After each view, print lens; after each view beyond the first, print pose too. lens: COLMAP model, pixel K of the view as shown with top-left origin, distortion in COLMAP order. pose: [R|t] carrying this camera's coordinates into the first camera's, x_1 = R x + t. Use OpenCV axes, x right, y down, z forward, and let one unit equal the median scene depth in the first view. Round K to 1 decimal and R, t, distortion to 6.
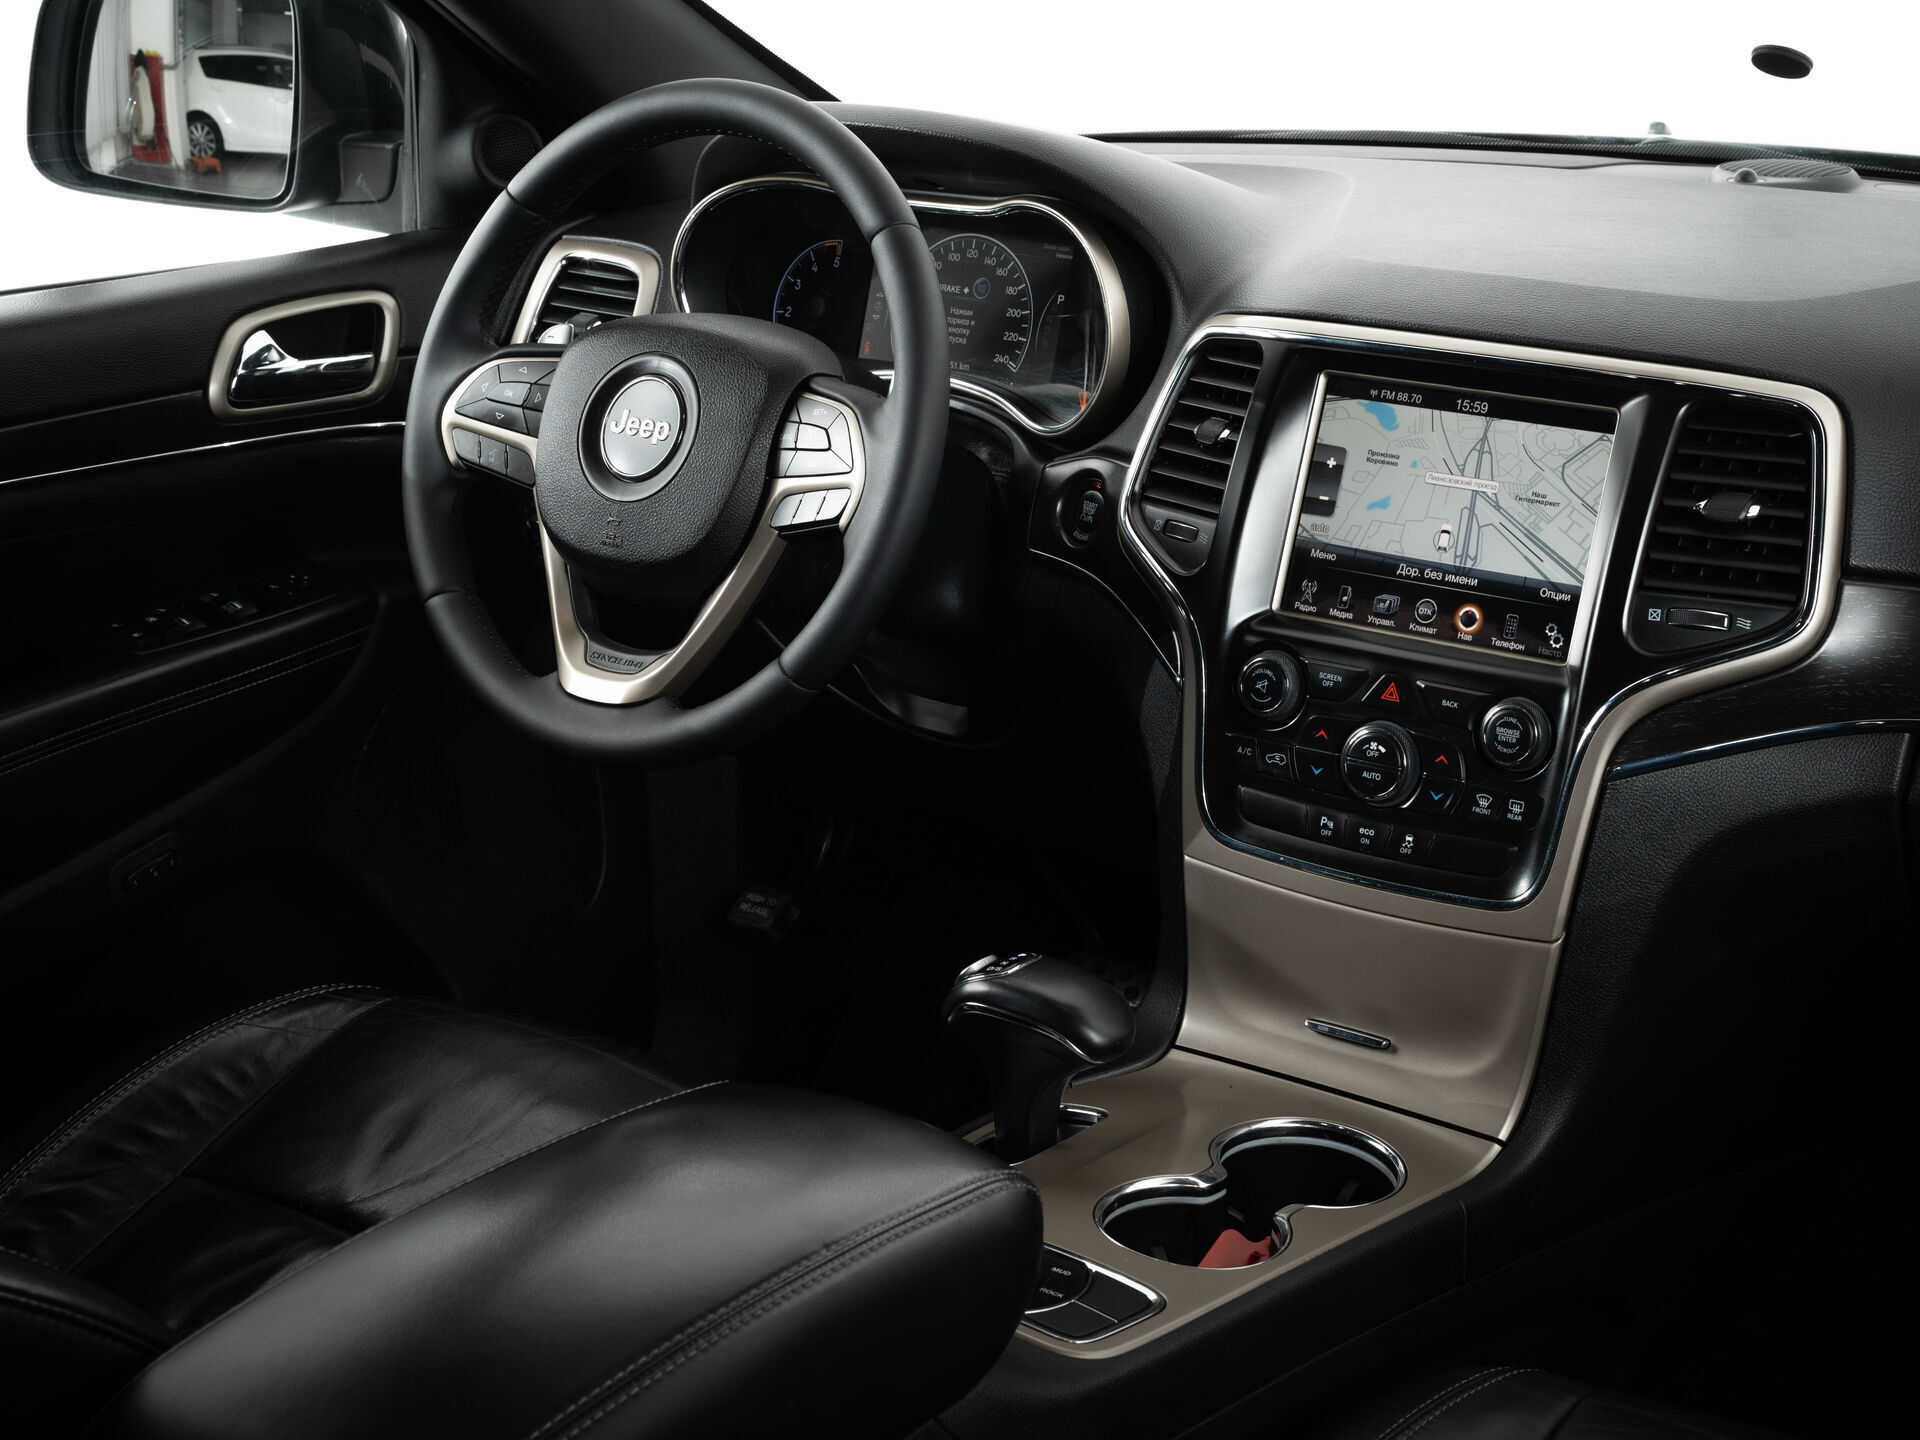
lens RADIAL K [[3185.7, 0, 1037.7], [0, 3185.7, 719.0], [0, 0, 1]] dist [0.009478, 0.032665]
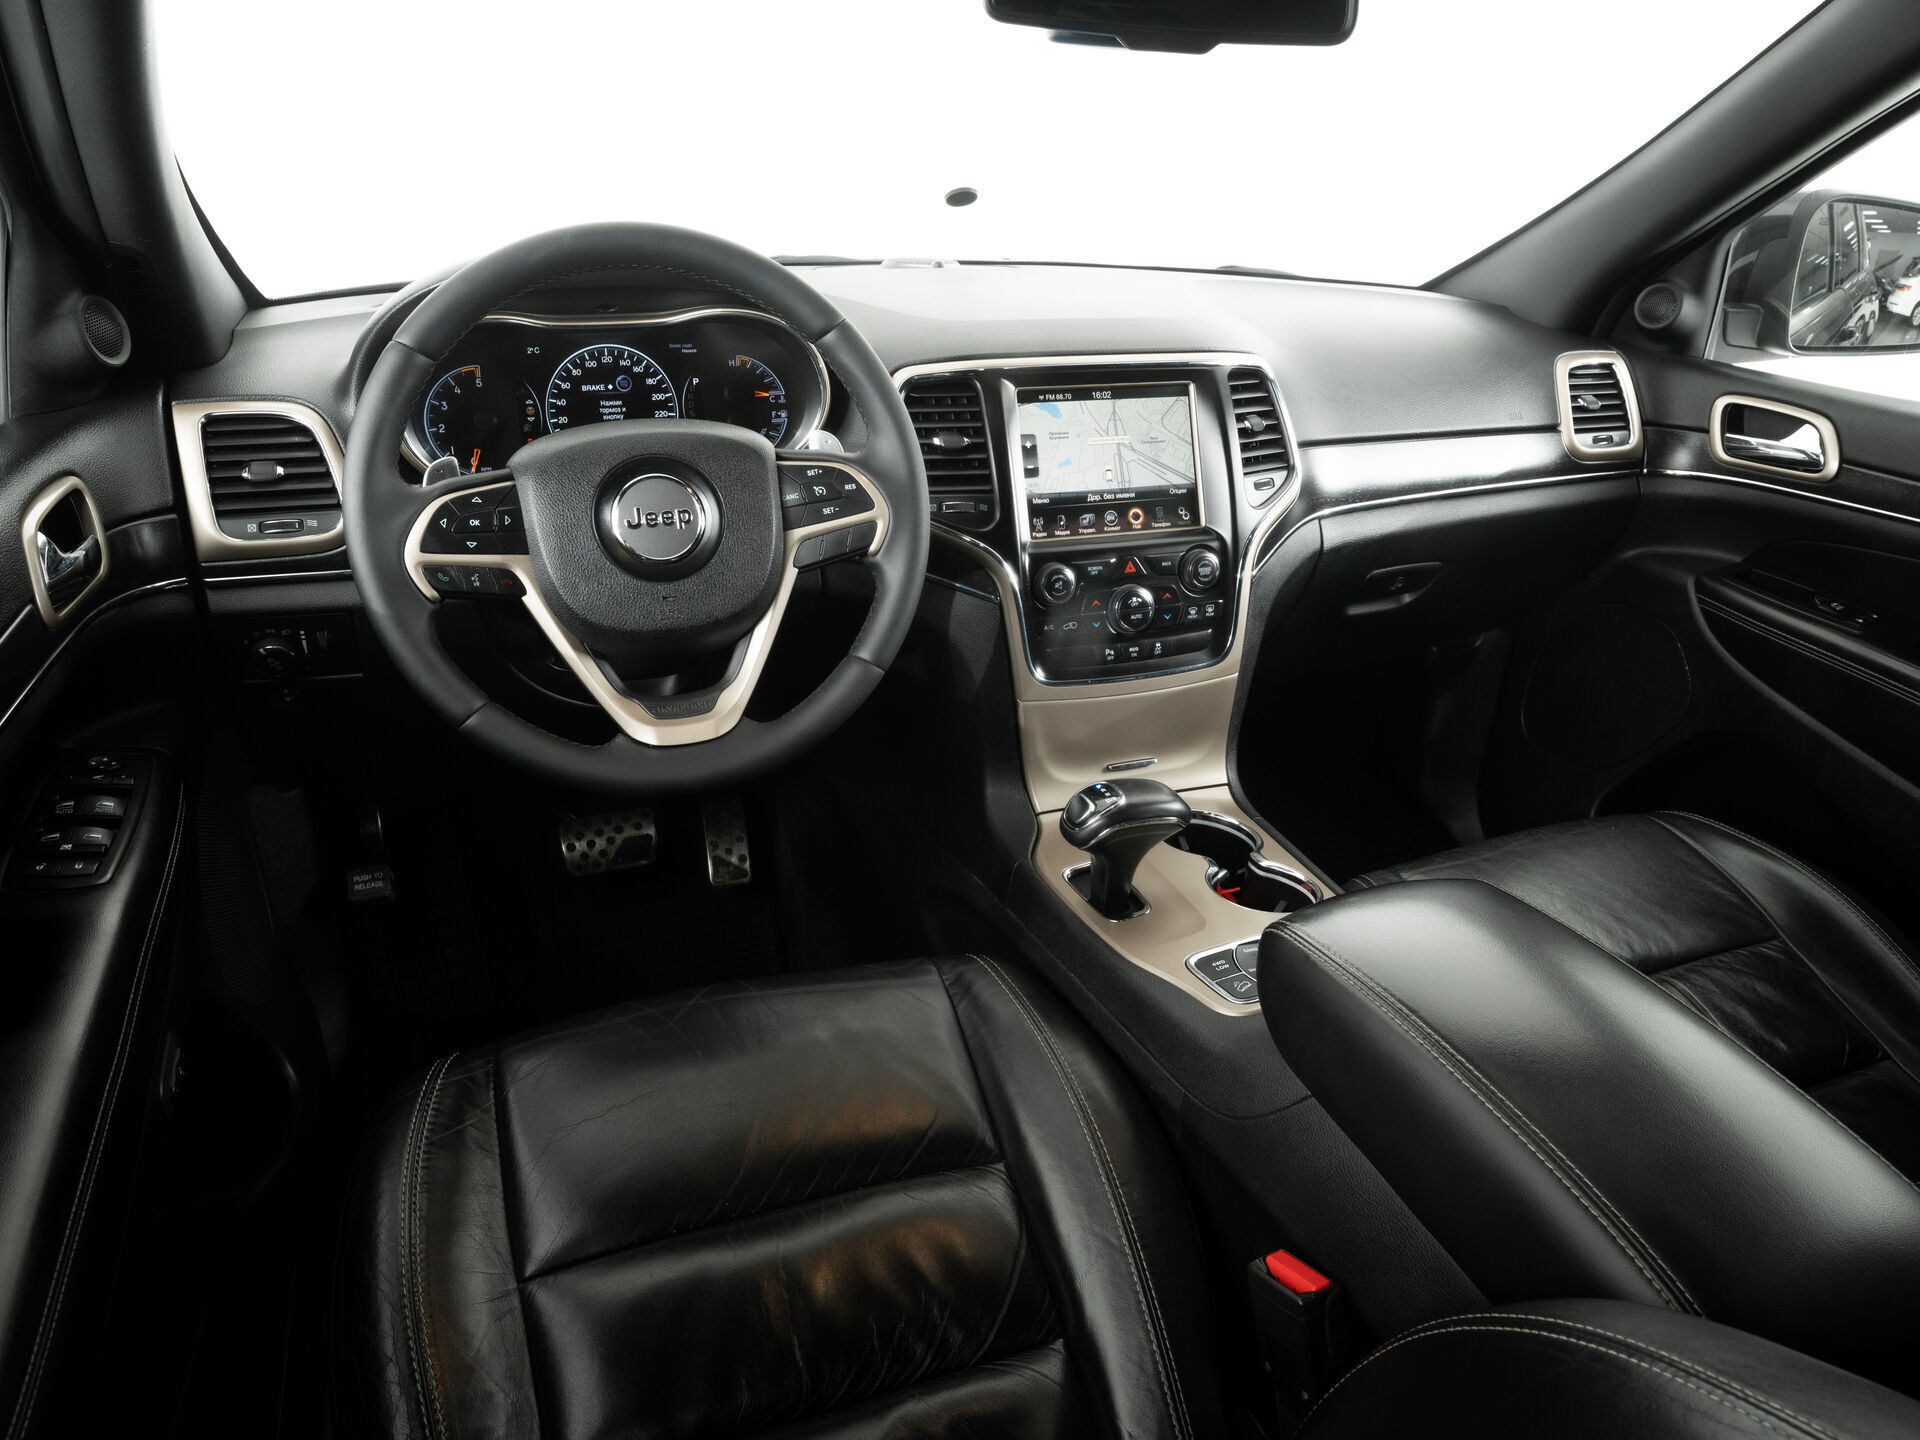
lens RADIAL K [[1300.3, 0, 969.1], [0, 1300.3, 722.7], [0, 0, 1]] dist [-0.005224, -0.023802]
pose [[0.545701, -0.334142, 0.768479, -0.491943], [0.225078, 0.941807, 0.249678, -0.121146], [-0.807187, 0.036719, 0.589153, 0.645430]]
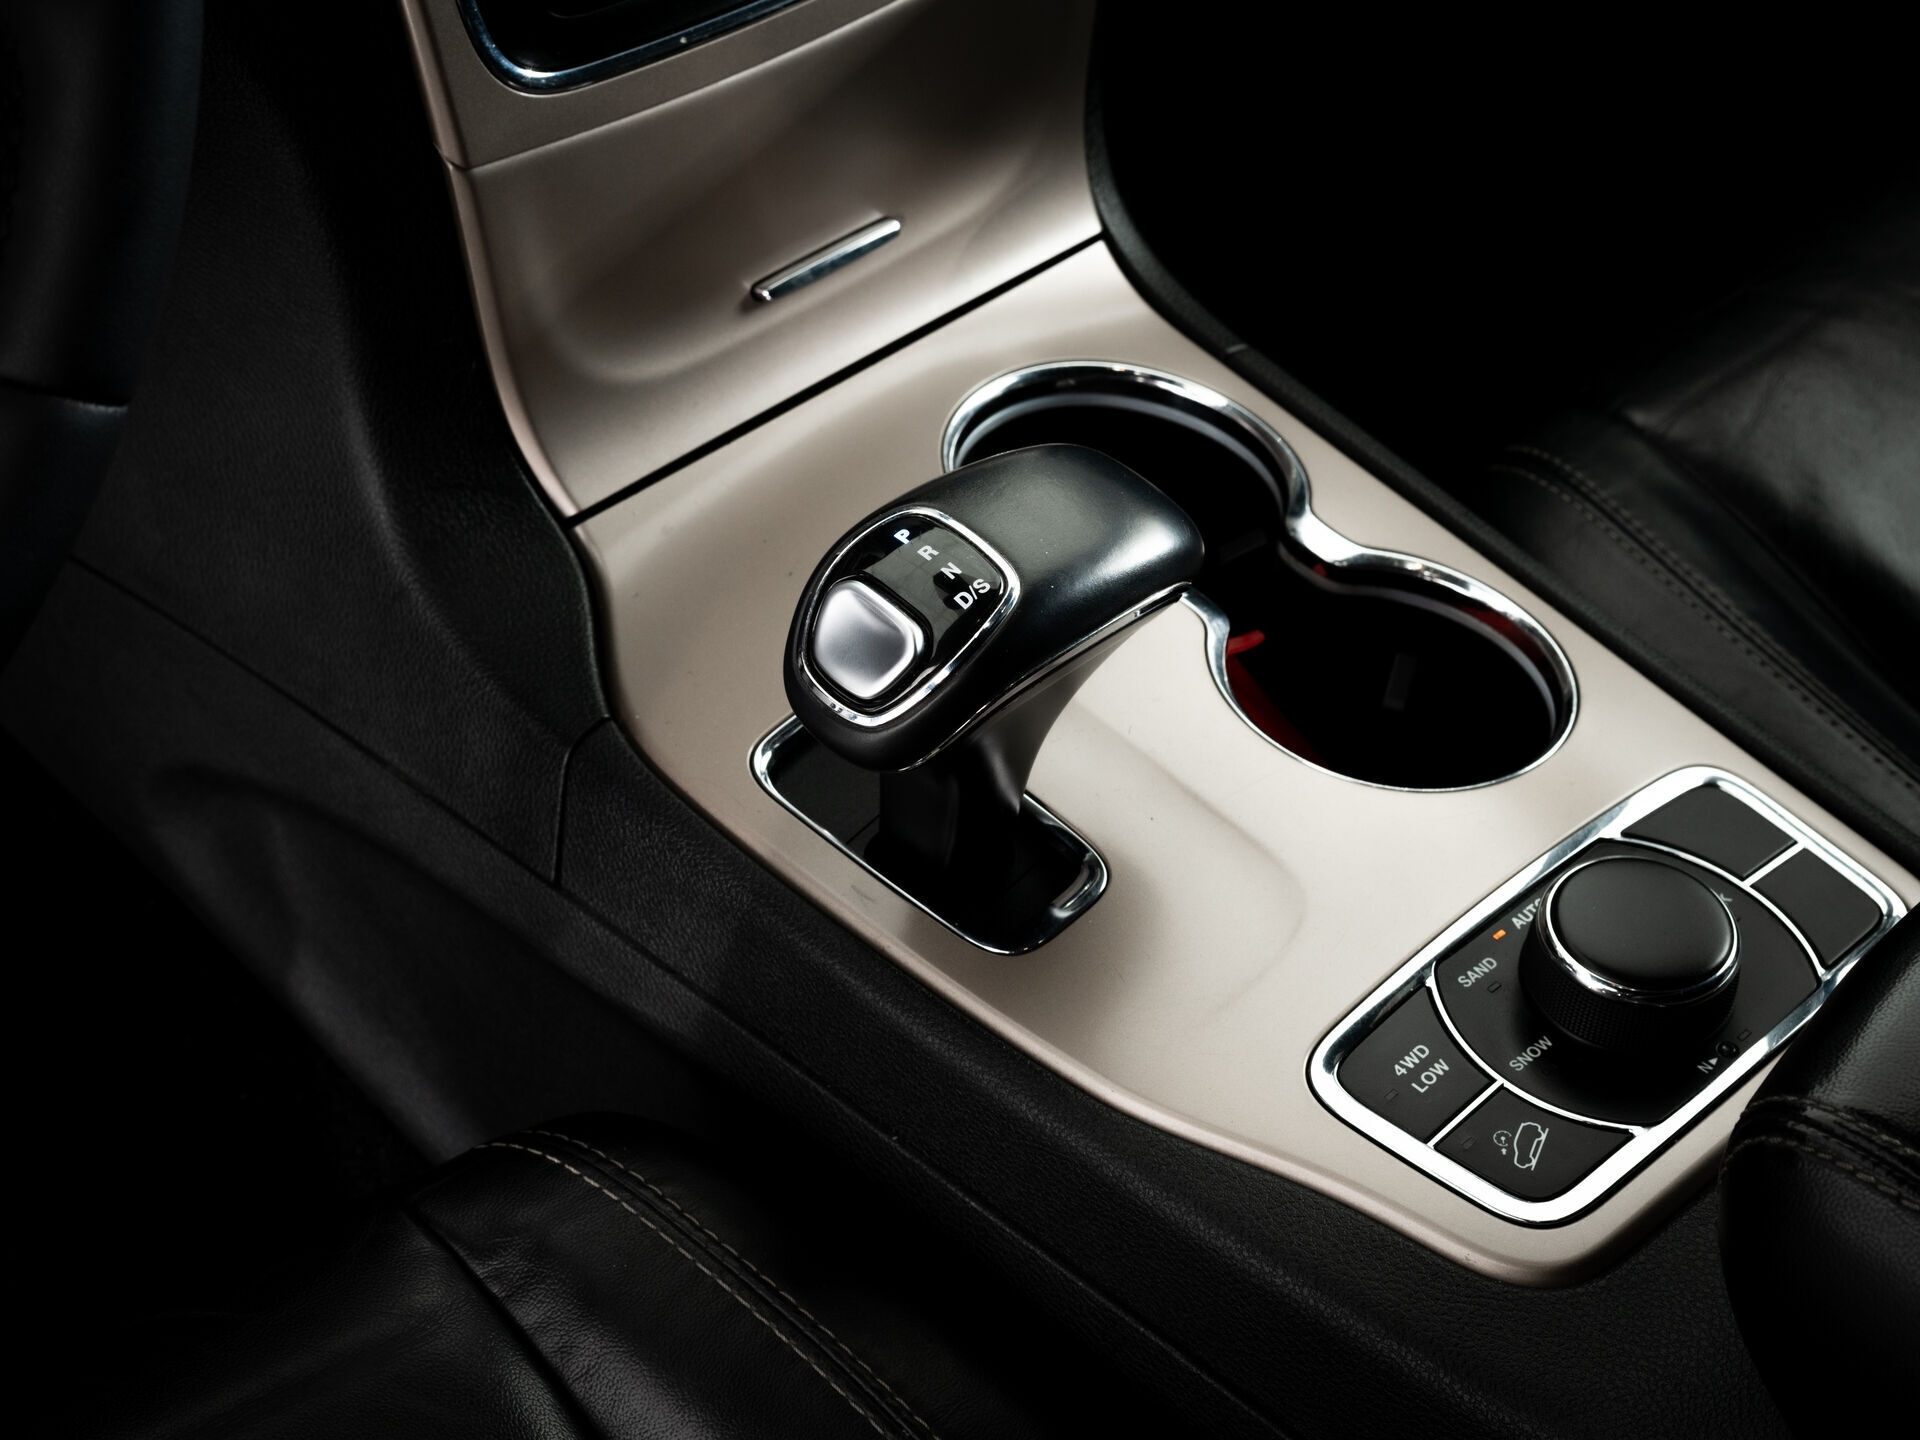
lens RADIAL K [[3339.6, 0, 960.0], [0, 3339.6, 720.0], [0, 0, 1]] dist [-0.025053, 0.095770]
pose [[0.174574, -0.688261, 0.704145, -0.323030], [0.213215, 0.724583, 0.655377, -0.191729], [-0.961282, 0.035722, 0.273241, 0.831385]]
